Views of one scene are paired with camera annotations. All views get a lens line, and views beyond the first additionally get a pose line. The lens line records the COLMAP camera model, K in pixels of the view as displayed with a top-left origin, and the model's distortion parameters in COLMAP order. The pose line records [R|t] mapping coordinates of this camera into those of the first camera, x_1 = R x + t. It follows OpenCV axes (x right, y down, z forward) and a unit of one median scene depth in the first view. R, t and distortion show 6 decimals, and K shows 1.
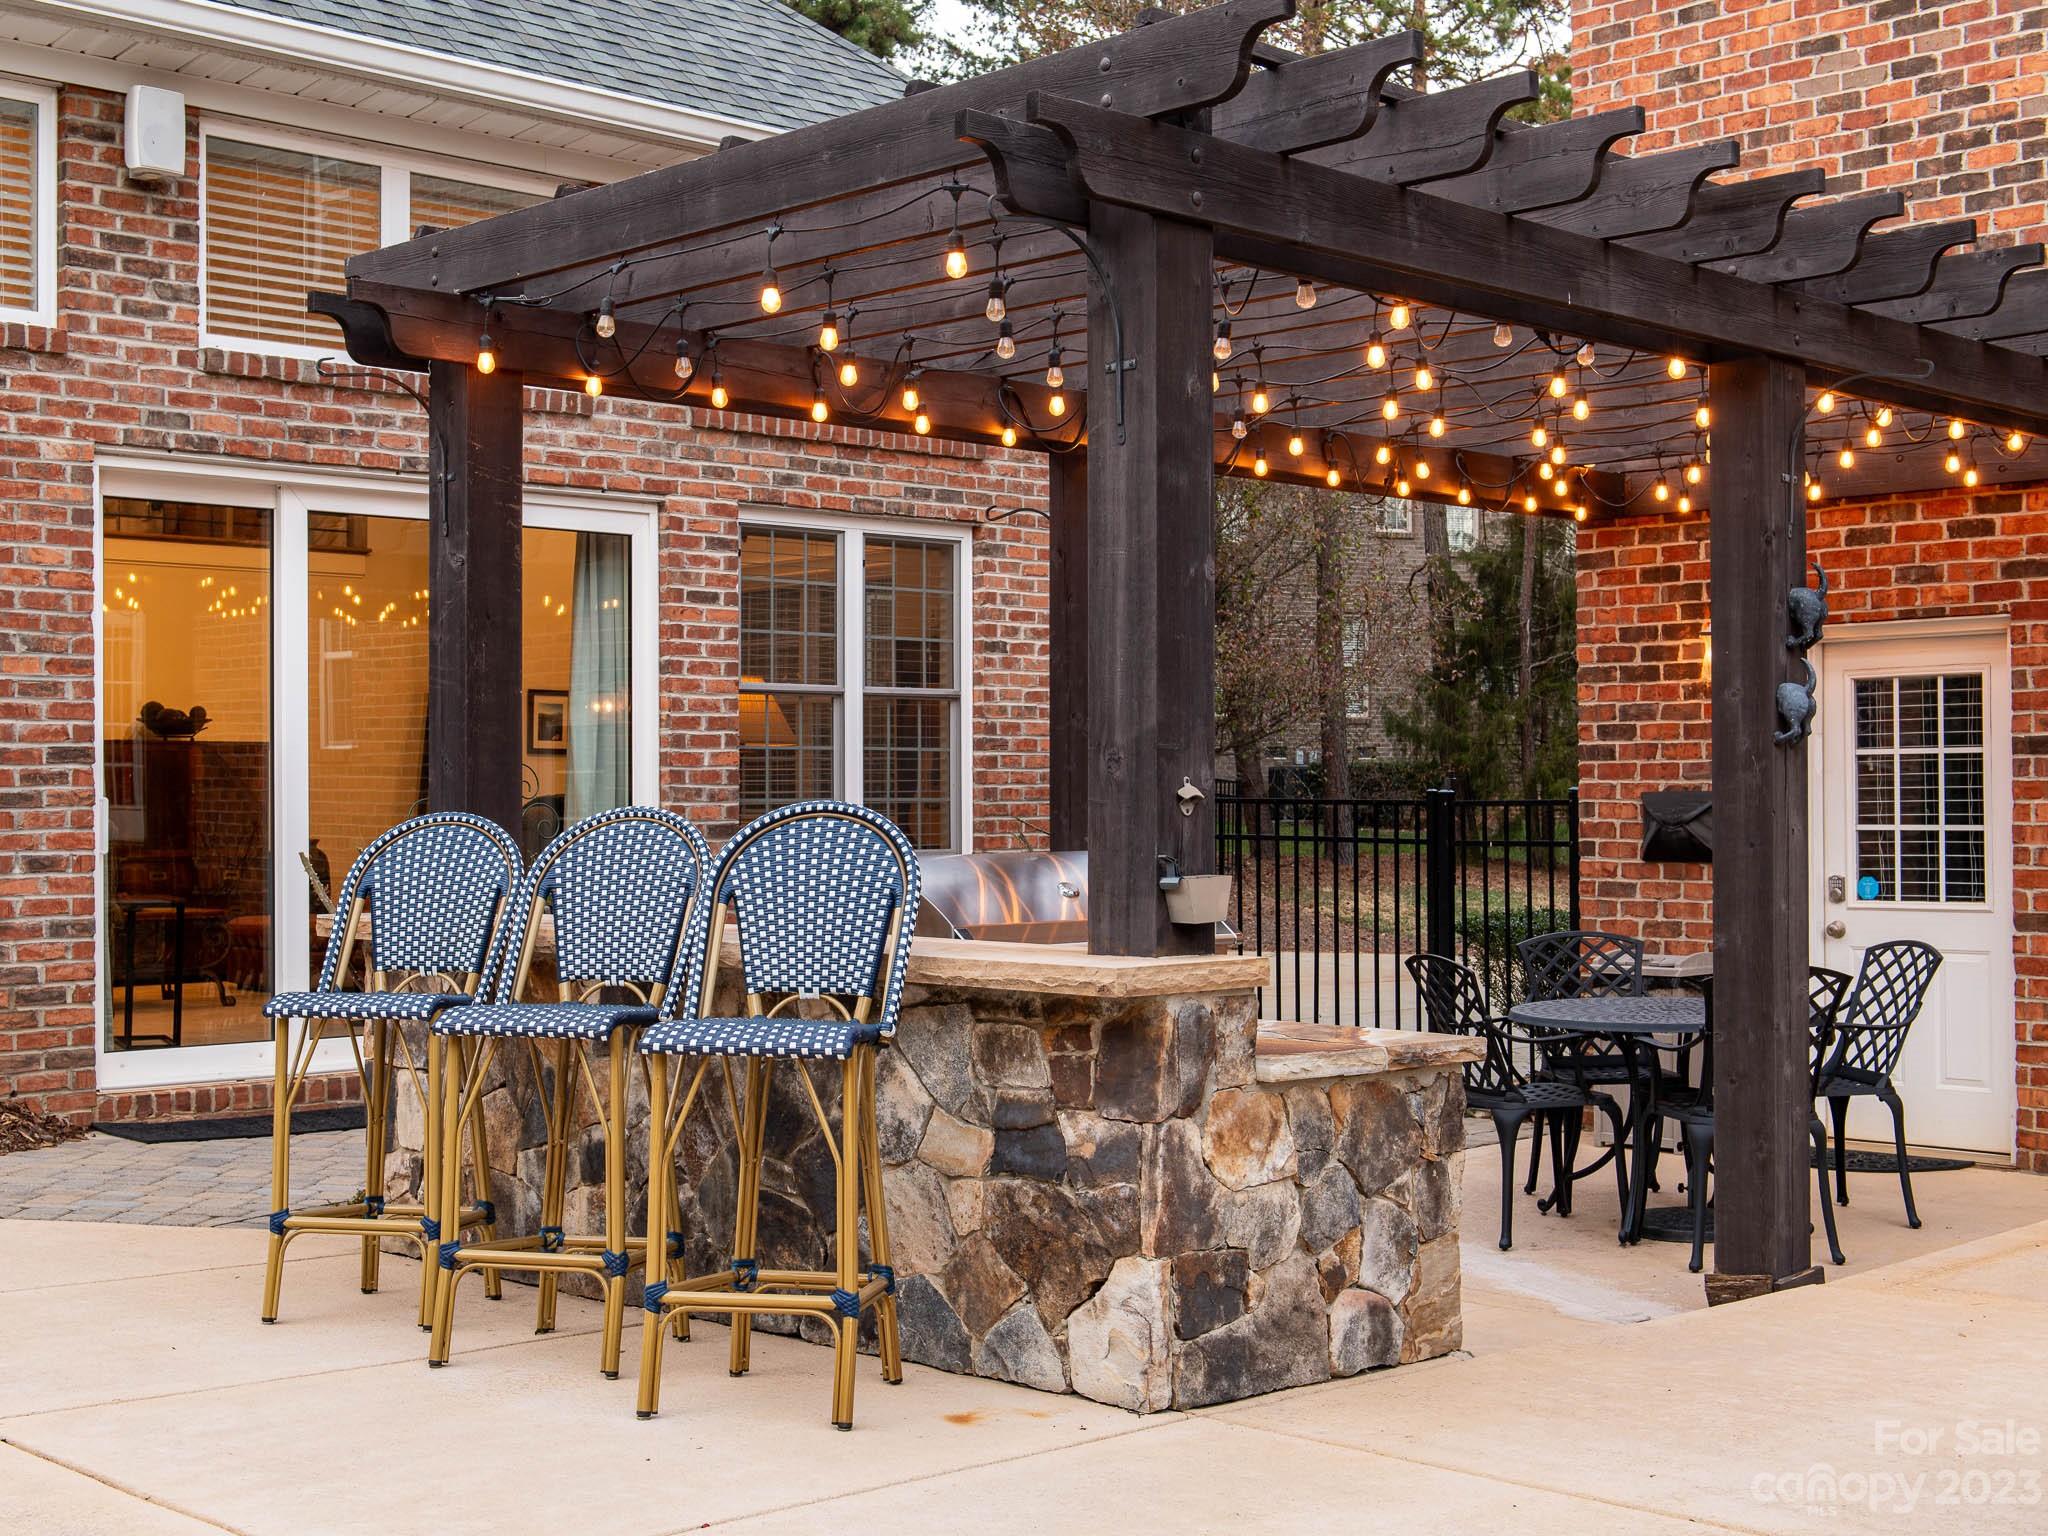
lens RADIAL K [[2629.0, 0, 904.4], [0, 2629.0, 782.0], [0, 0, 1]] dist [-0.020467, 0.064287]
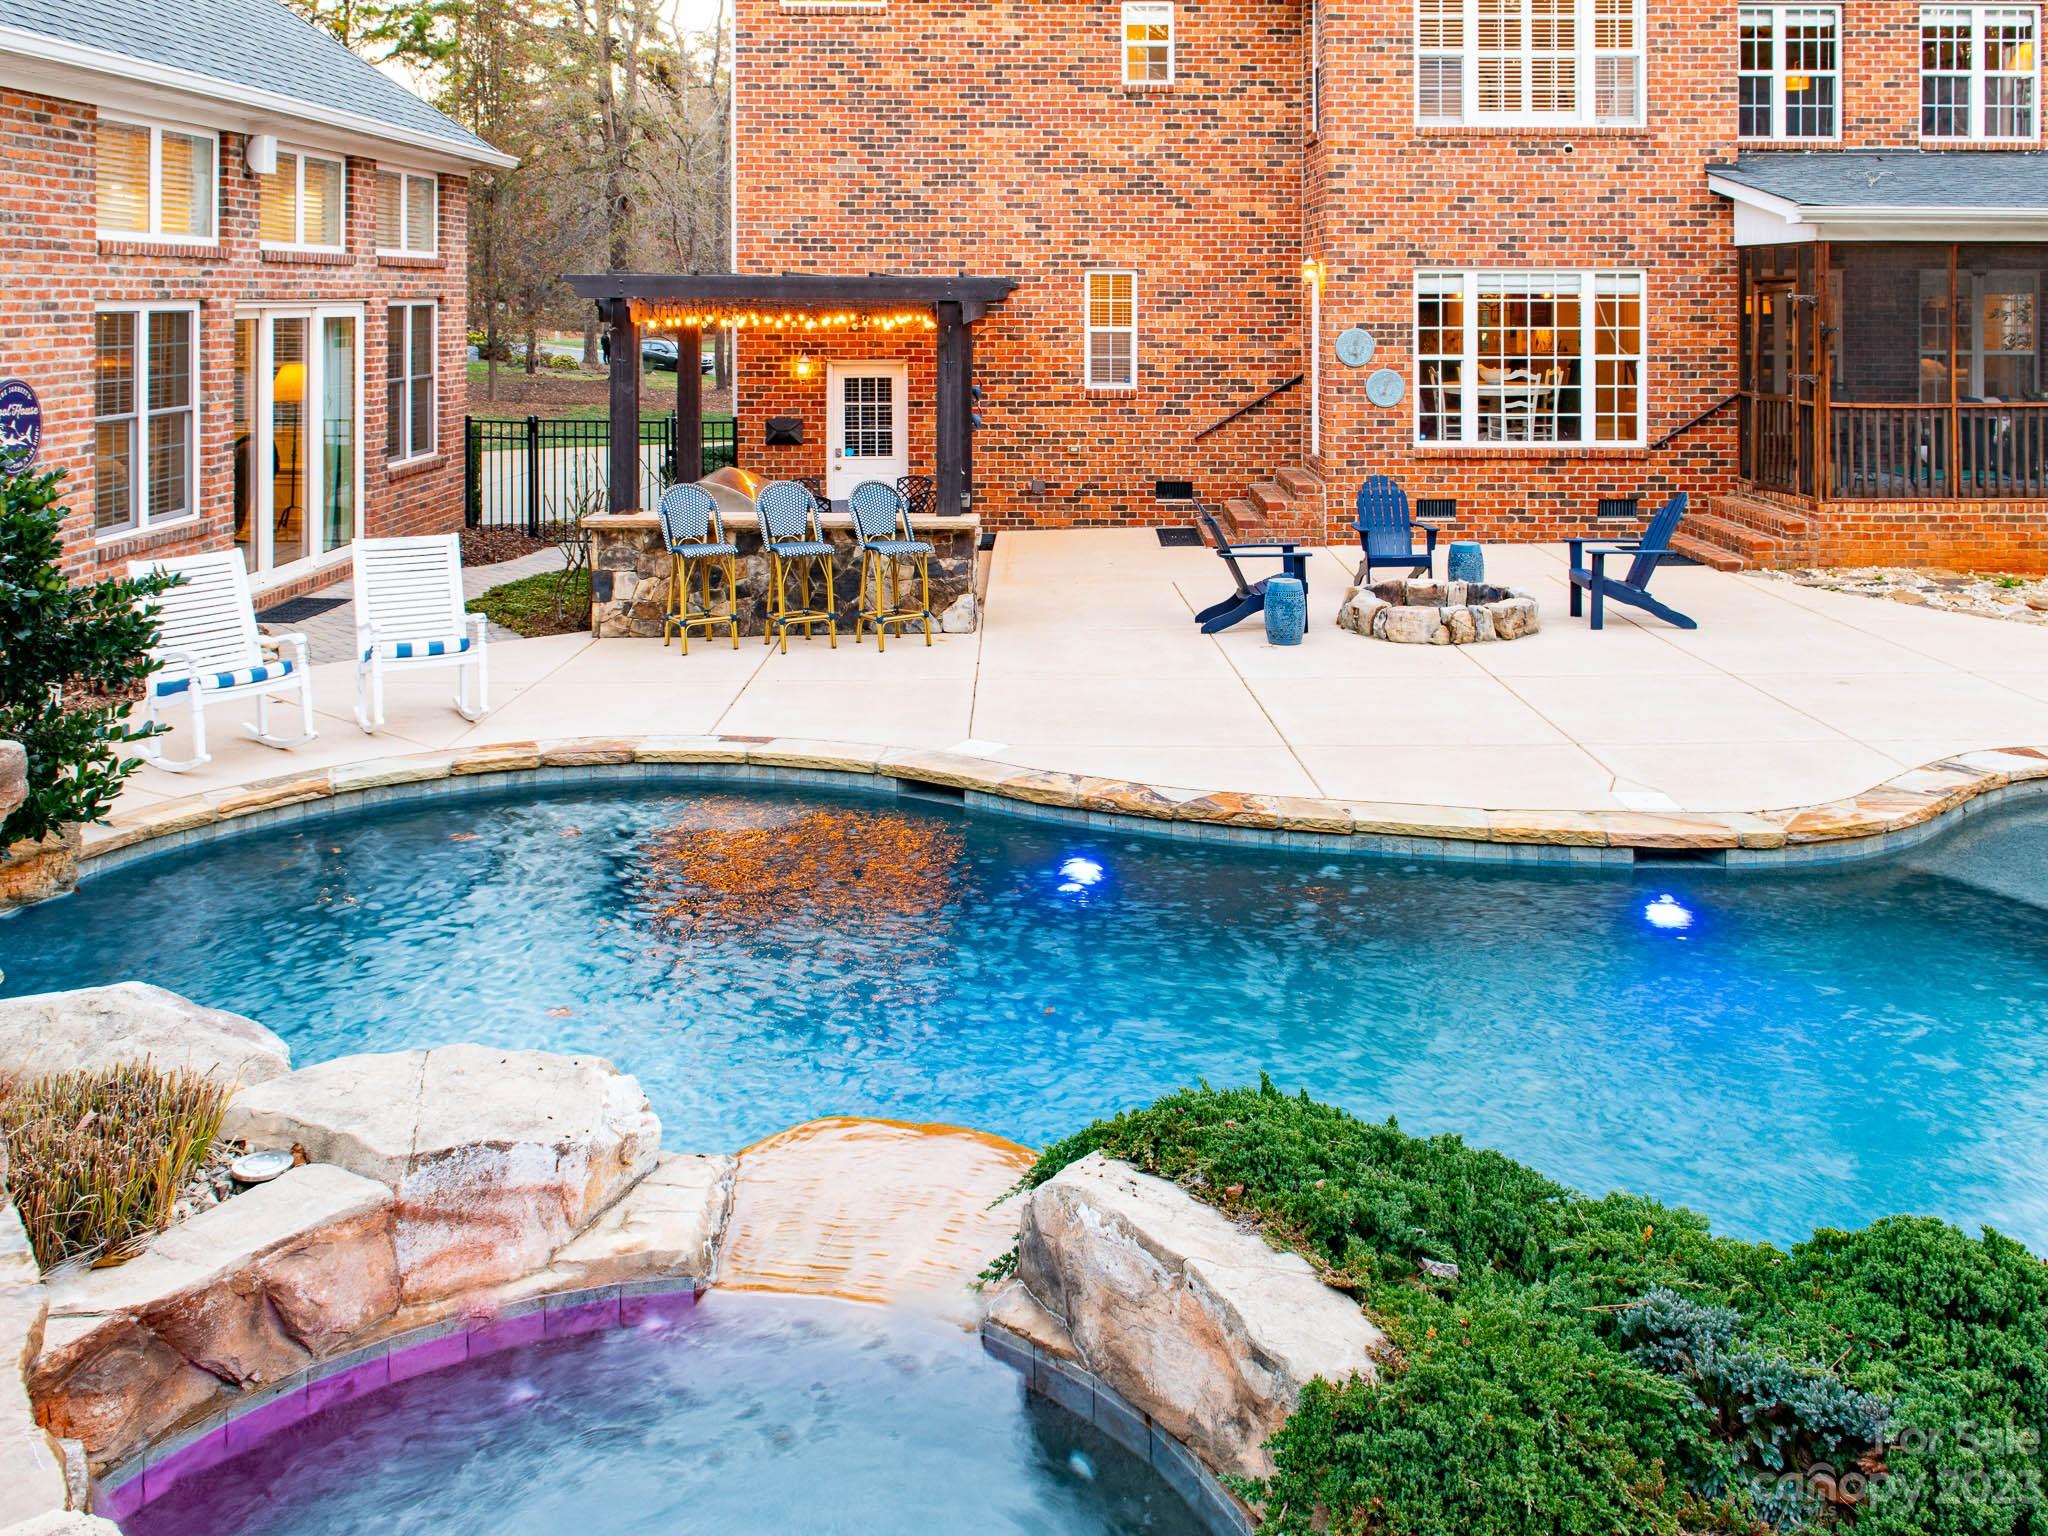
lens RADIAL K [[1727.3, 0, 1022.5], [0, 1727.3, 290.7], [0, 0, 1]] dist [0.004037, -0.000057]
pose [[0.686777, 0.003160, 0.726861, -0.889713], [-0.005789, 0.999983, 0.001122, -0.141538], [-0.726845, -0.004978, 0.686784, -0.427102]]
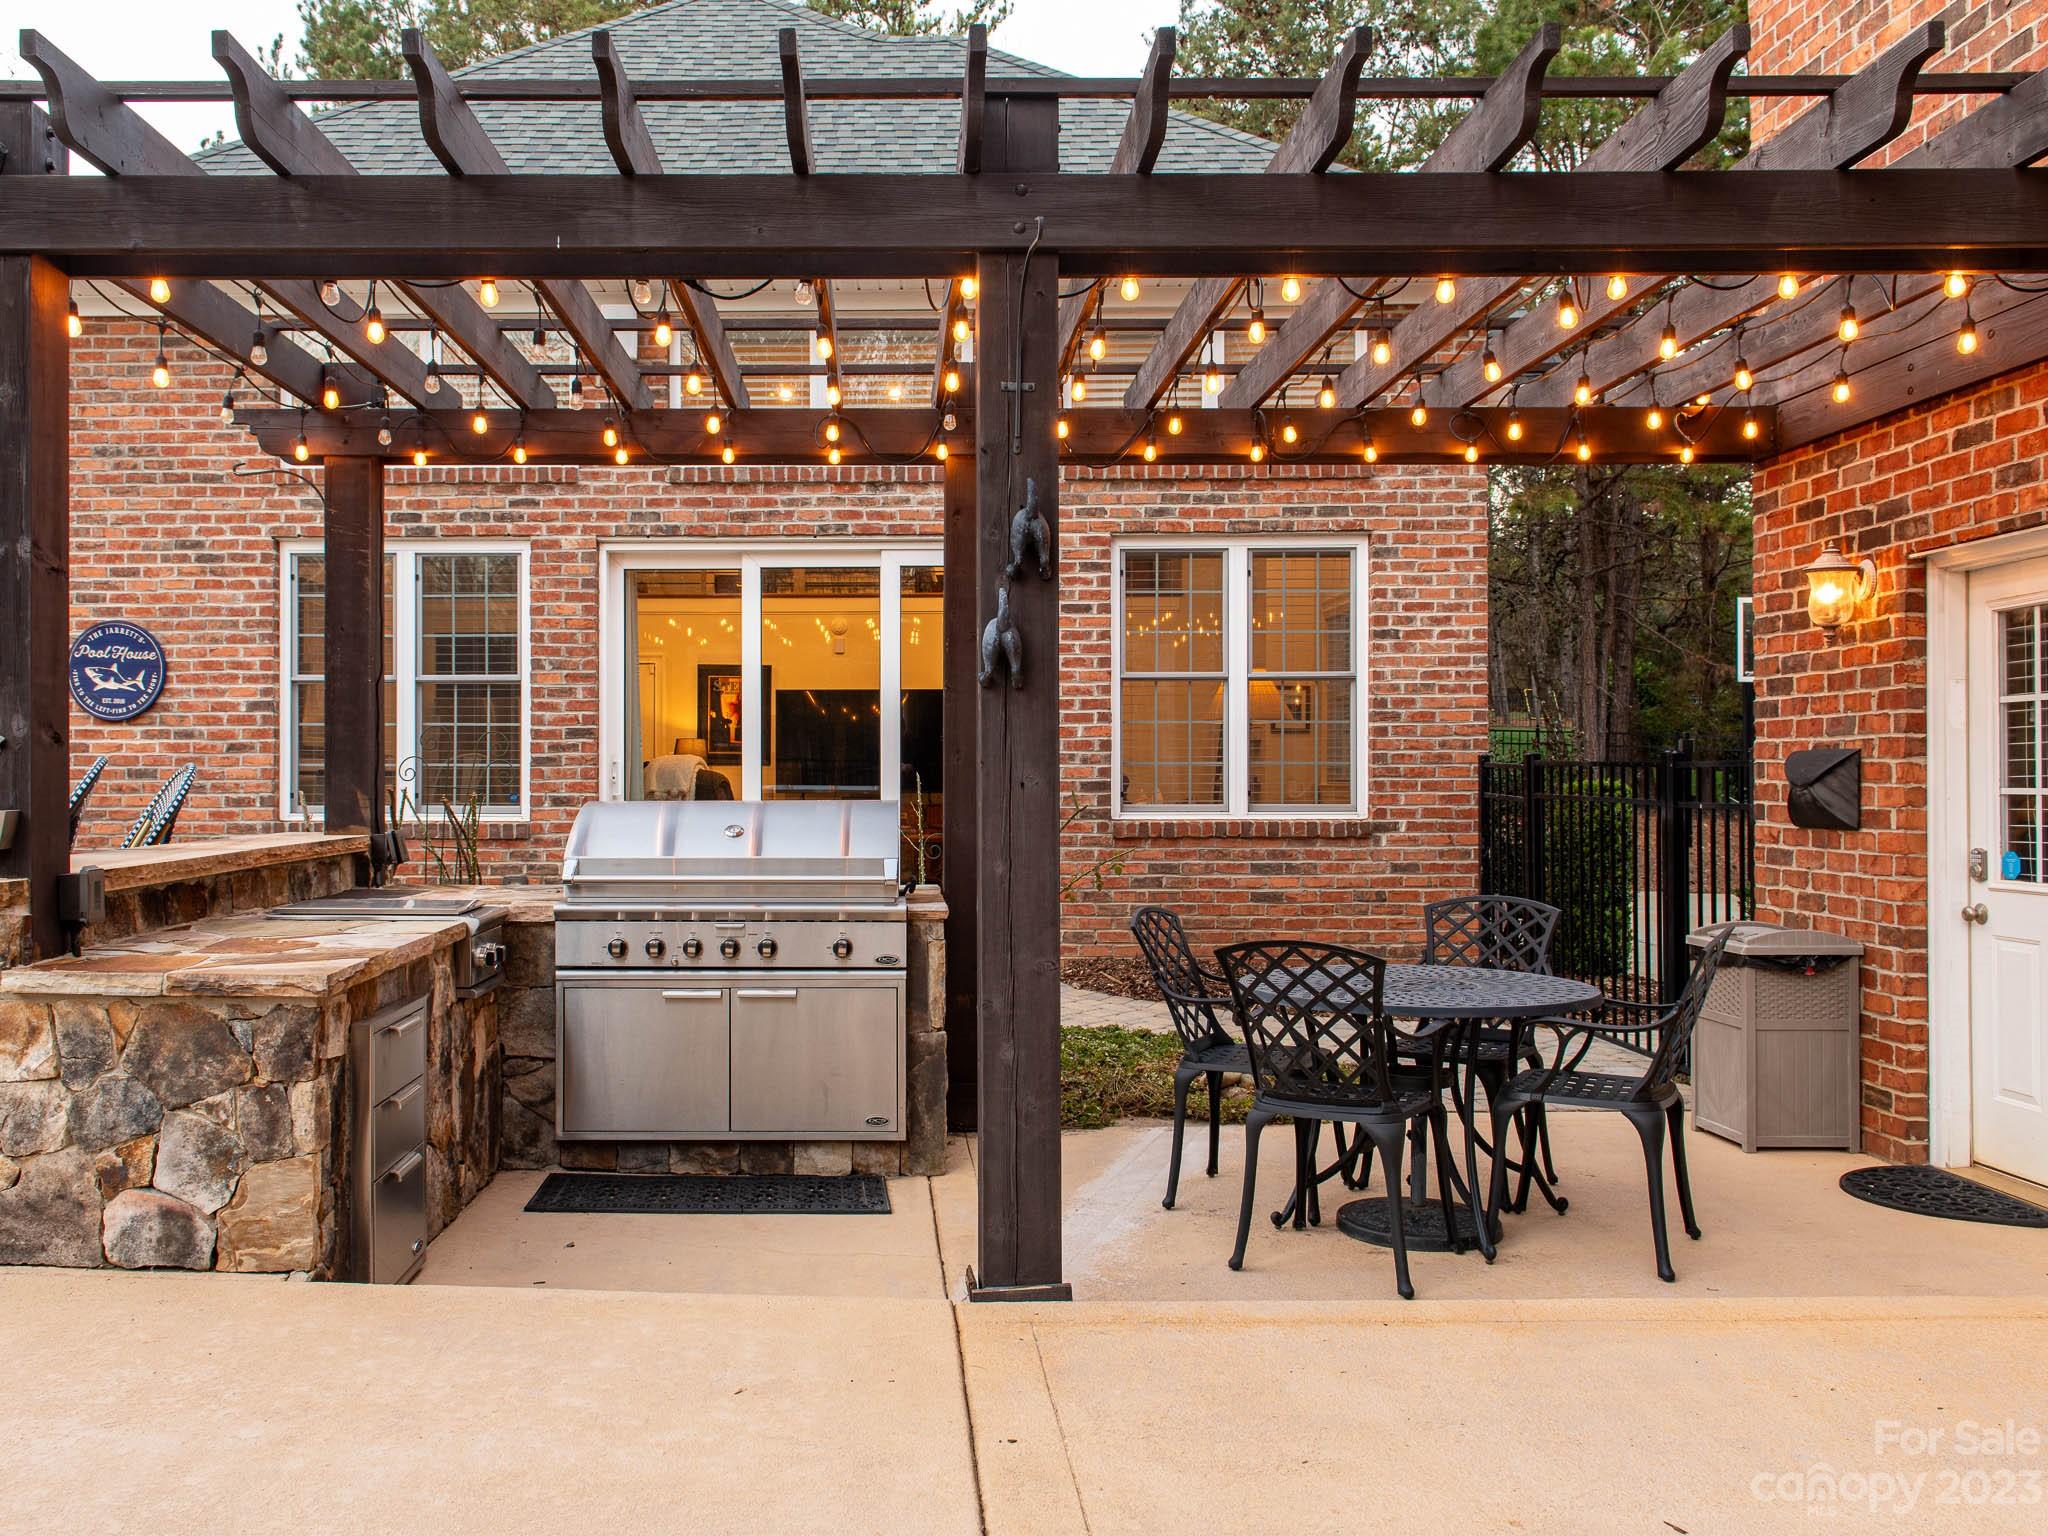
lens RADIAL K [[1624.6, 0, 1024.0], [0, 1624.6, 768.0], [0, 0, 1]] dist [0.006197, -0.010724]
pose [[0.718874, -0.000186, -0.695141, 0.560701], [0.001841, 0.999997, 0.001636, 0.009722], [0.695138, -0.002456, 0.718872, 0.473695]]
